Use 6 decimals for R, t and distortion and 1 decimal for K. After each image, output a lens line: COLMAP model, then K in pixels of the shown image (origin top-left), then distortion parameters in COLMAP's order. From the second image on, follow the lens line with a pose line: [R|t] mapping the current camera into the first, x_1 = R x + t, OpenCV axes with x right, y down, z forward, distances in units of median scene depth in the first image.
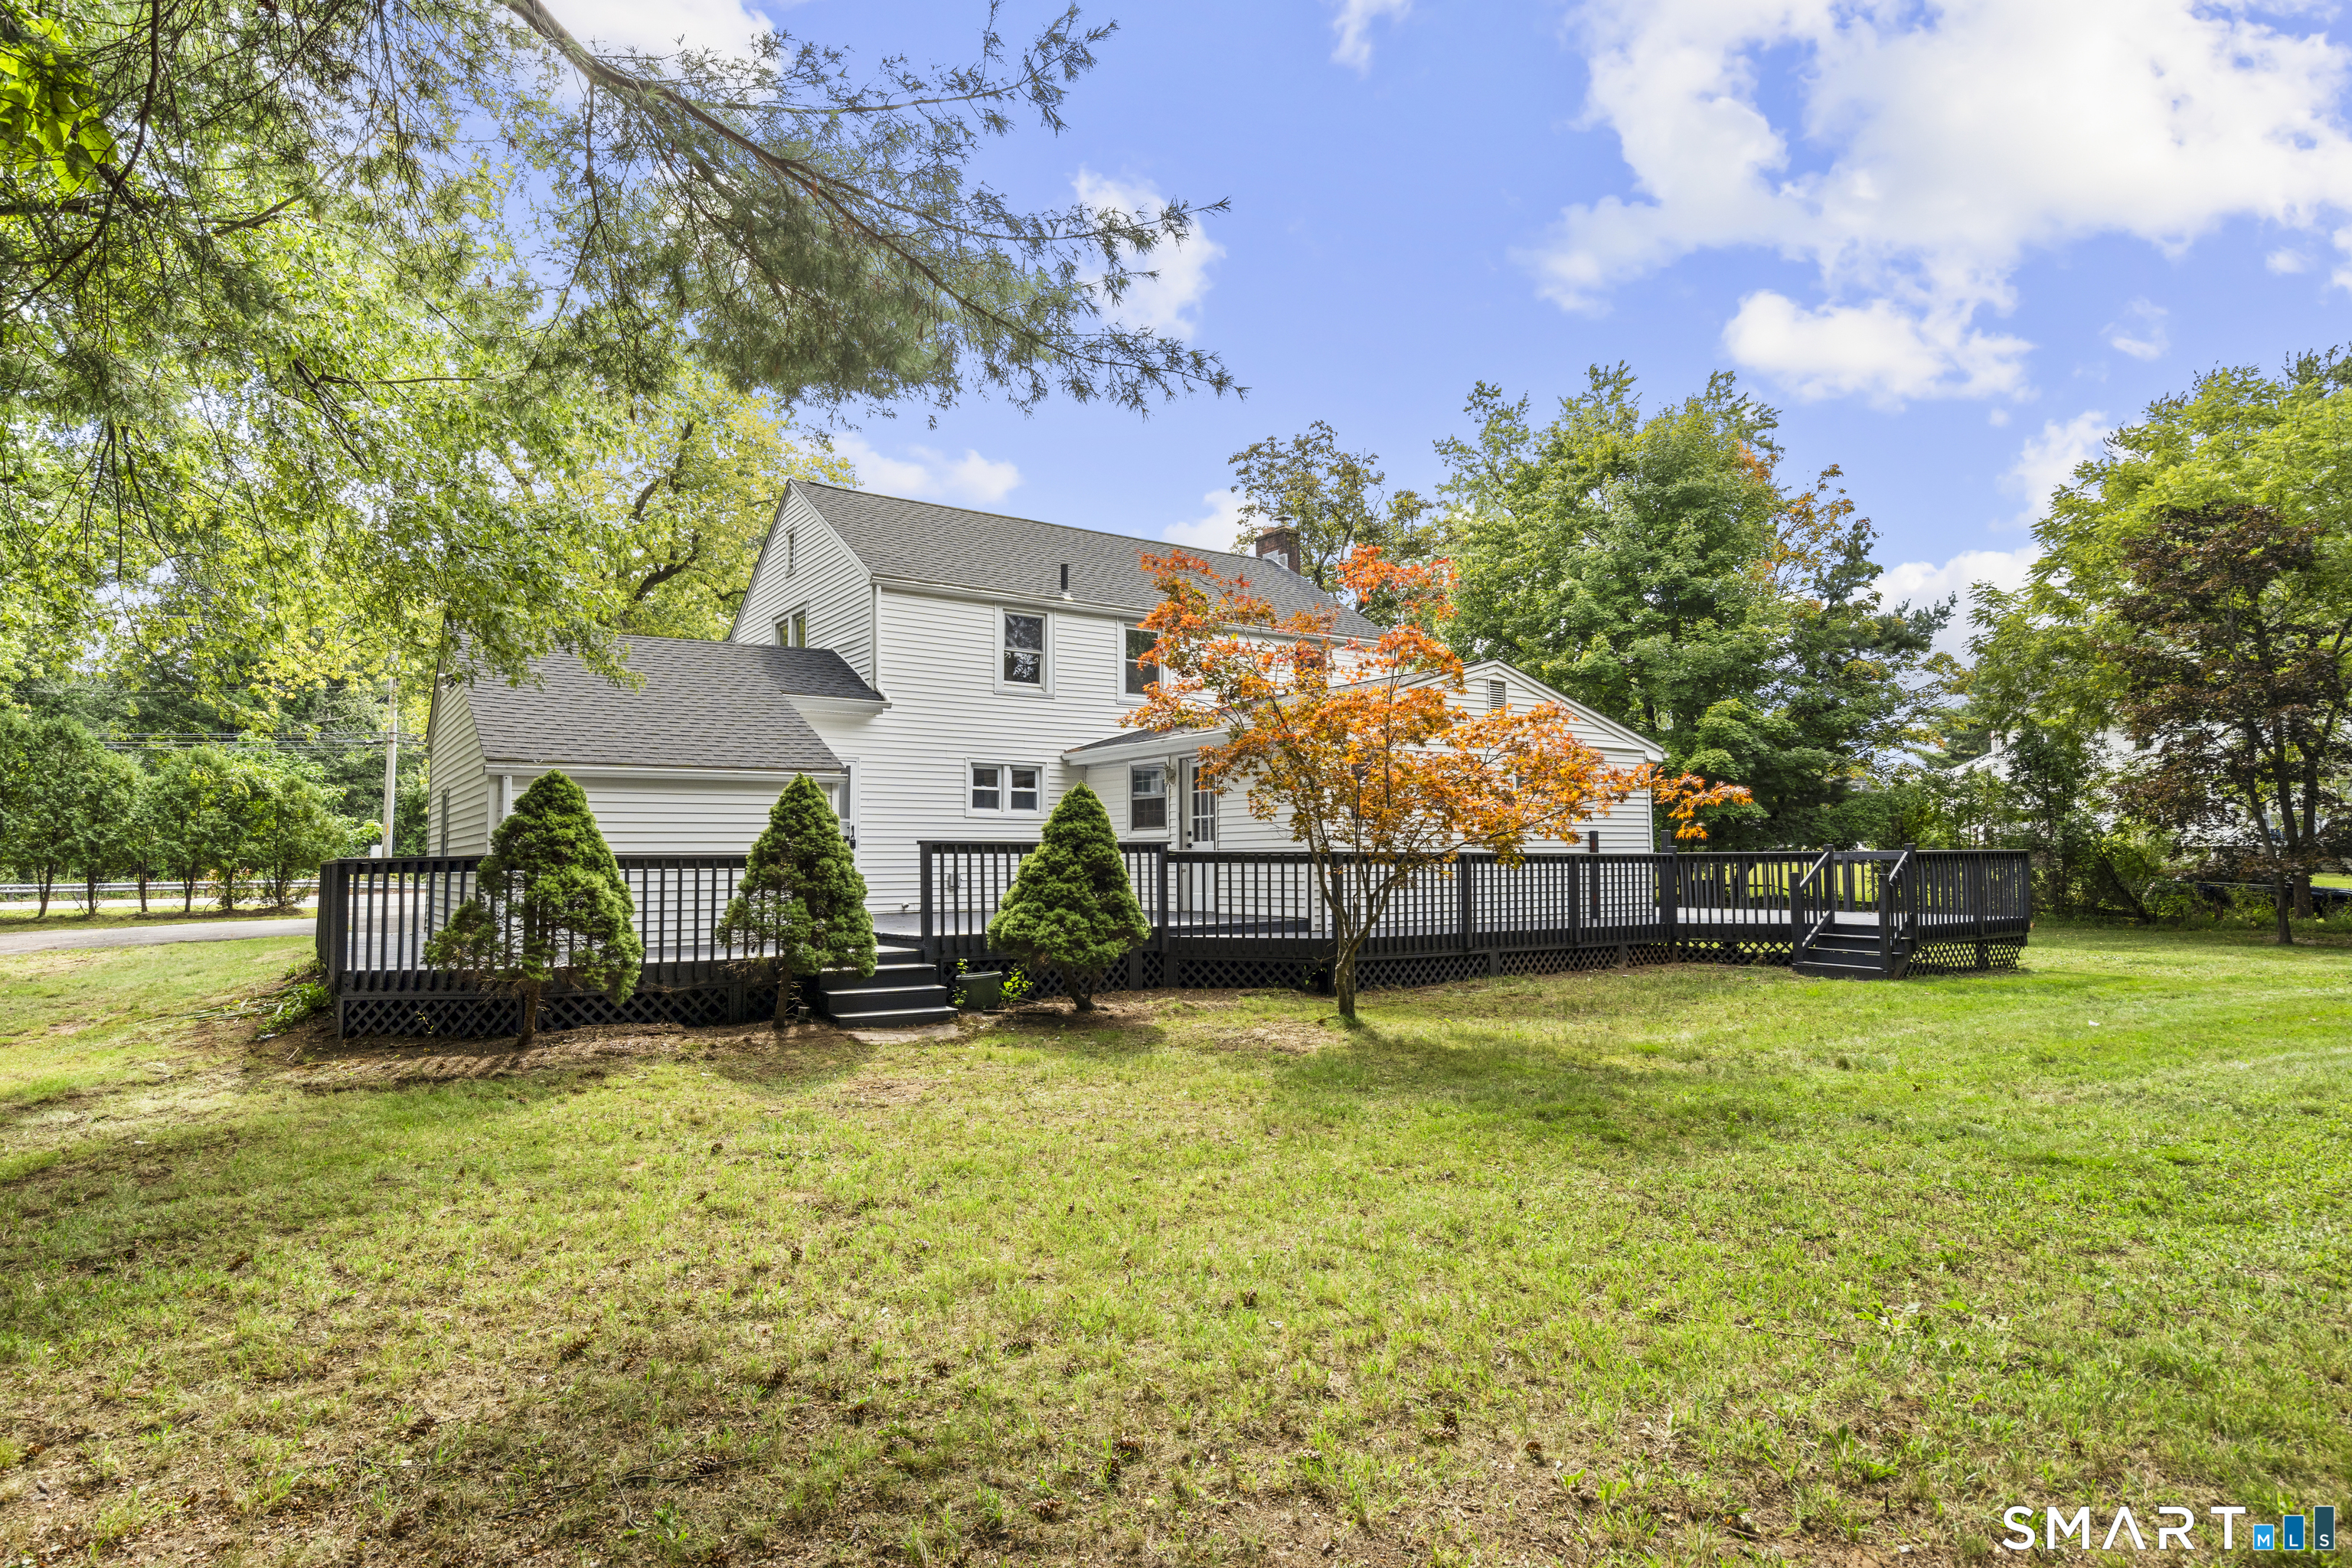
lens RADIAL K [[1342.5, 0, 1023.2], [0, 1342.5, 785.4], [0, 0, 1]] dist [0.128178, 0.000428]
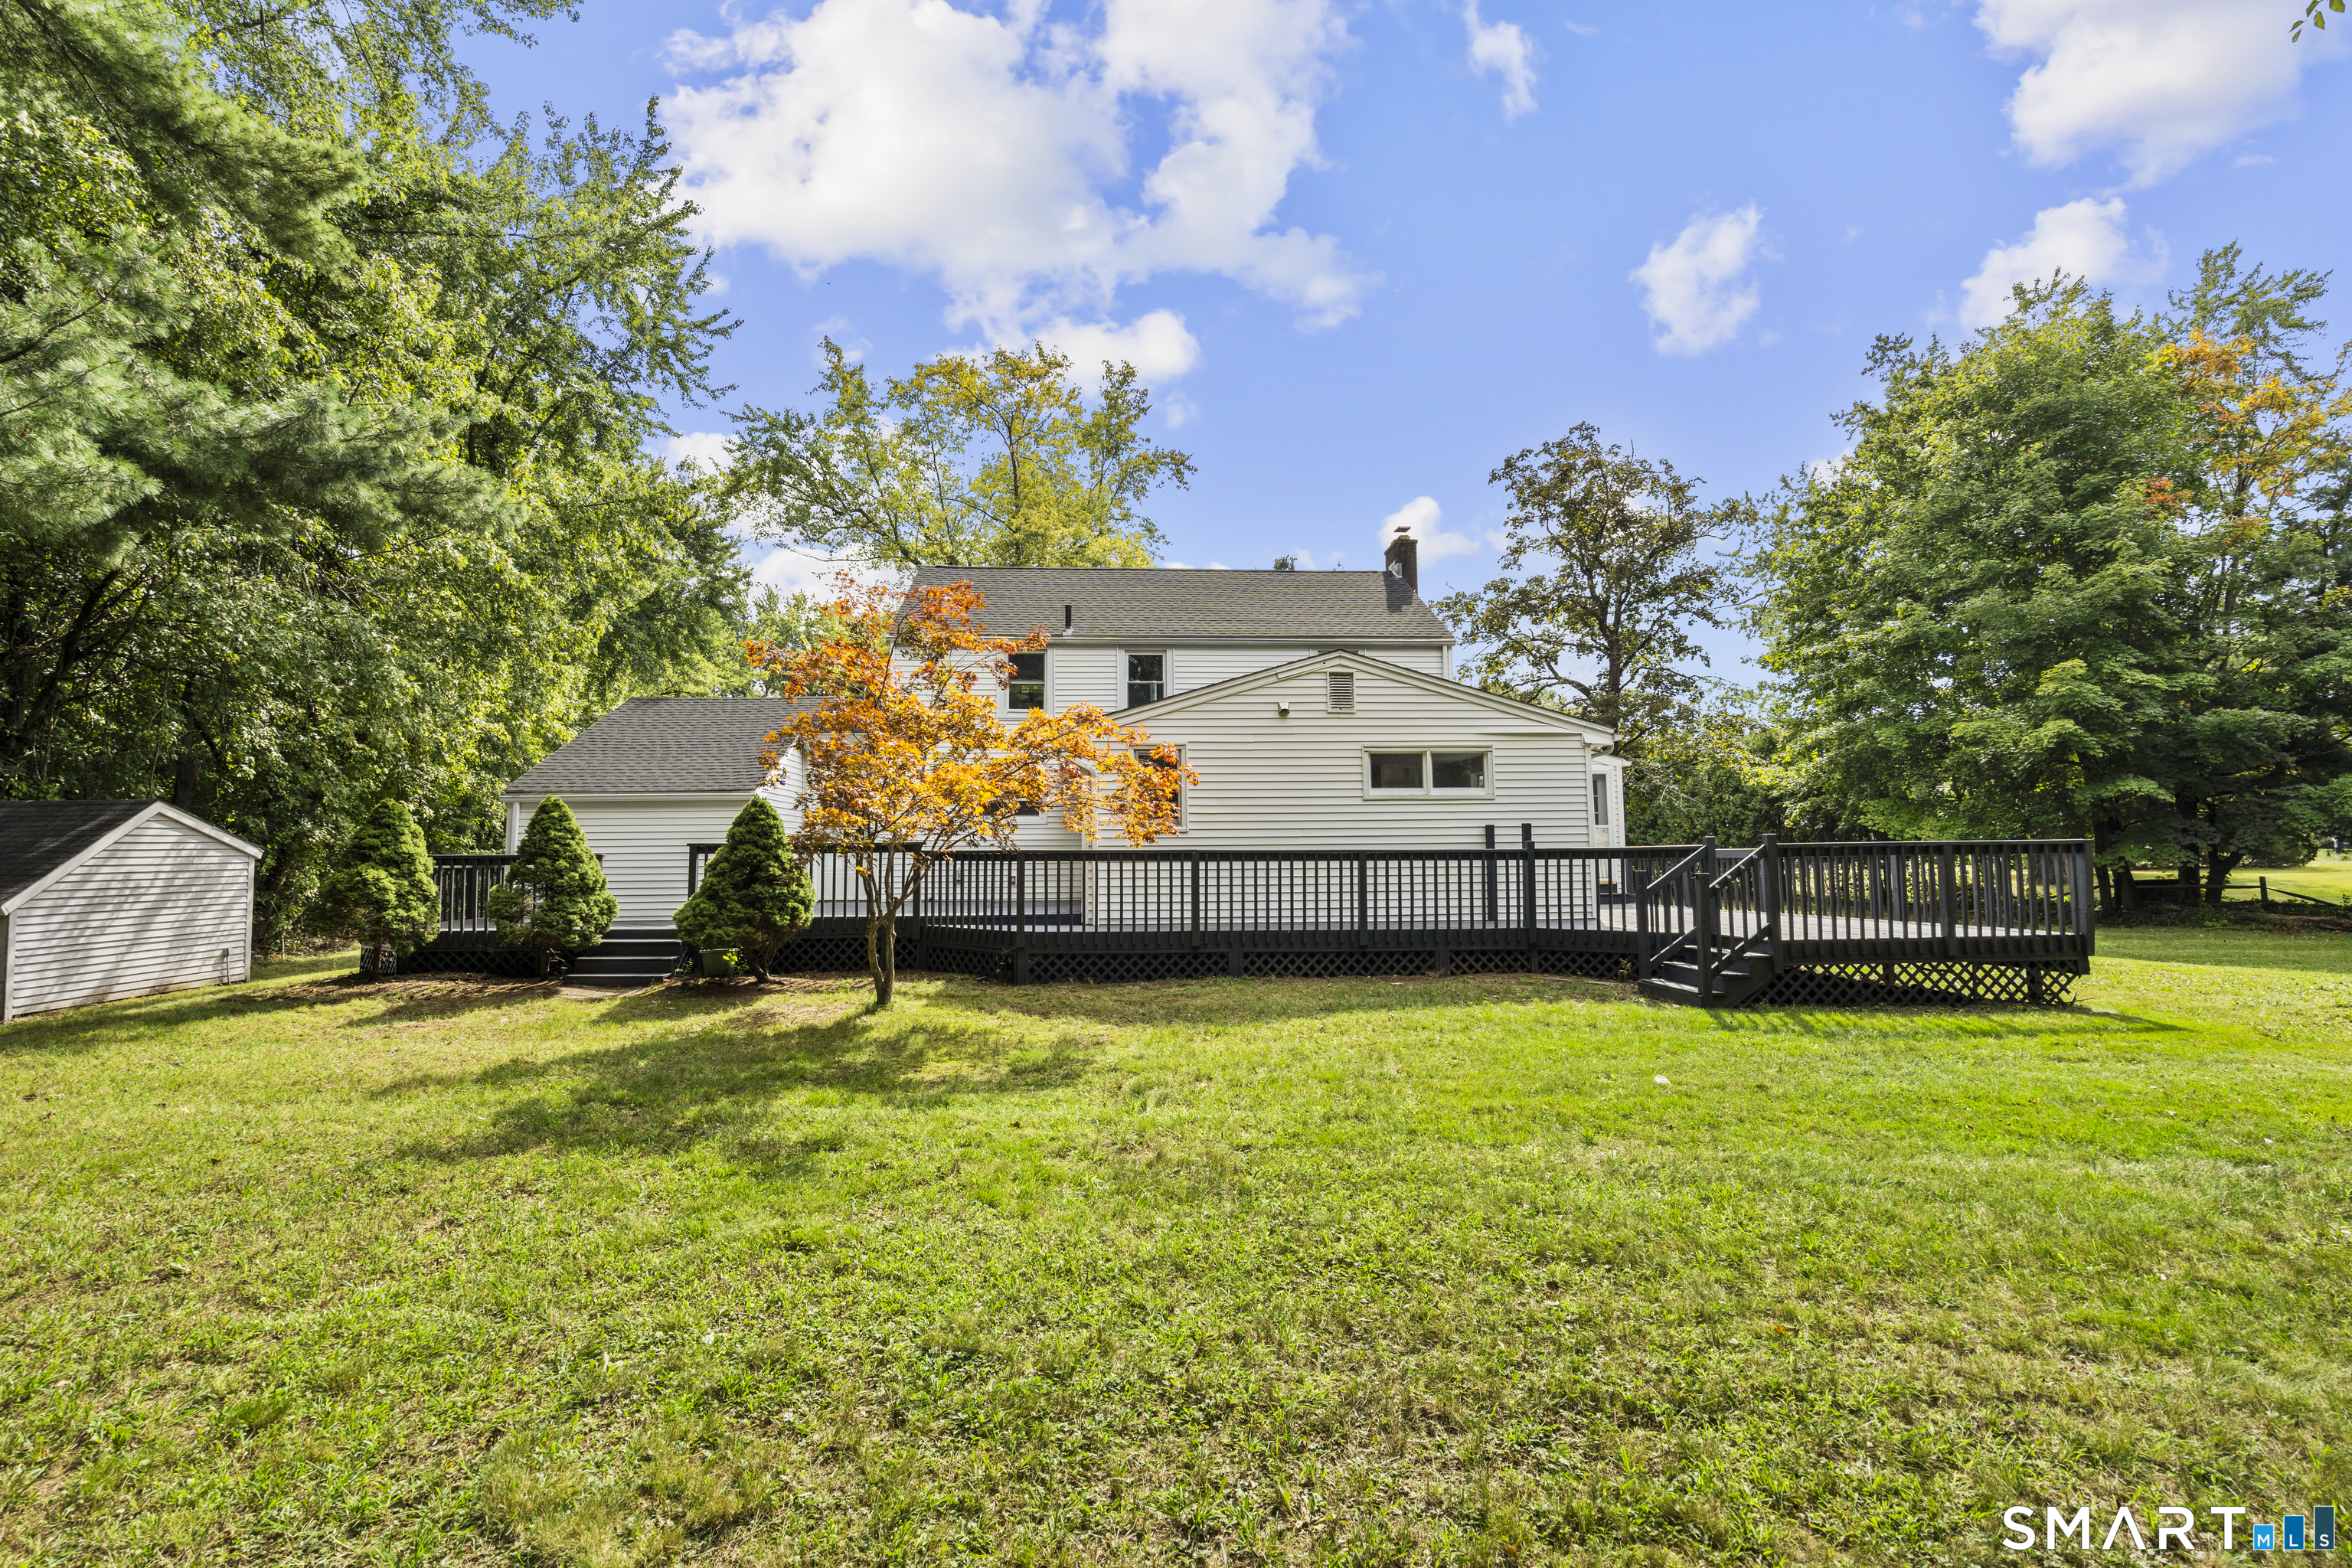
lens RADIAL K [[1030.0, 0, 957.2], [0, 1030.0, 785.9], [0, 0, 1]] dist [0.034257, 0.000374]
pose [[0.840682, -0.040095, -0.540043, 0.424179], [0.026944, 0.999117, -0.032235, 0.017405], [0.540858, 0.012548, 0.841020, 0.202431]]
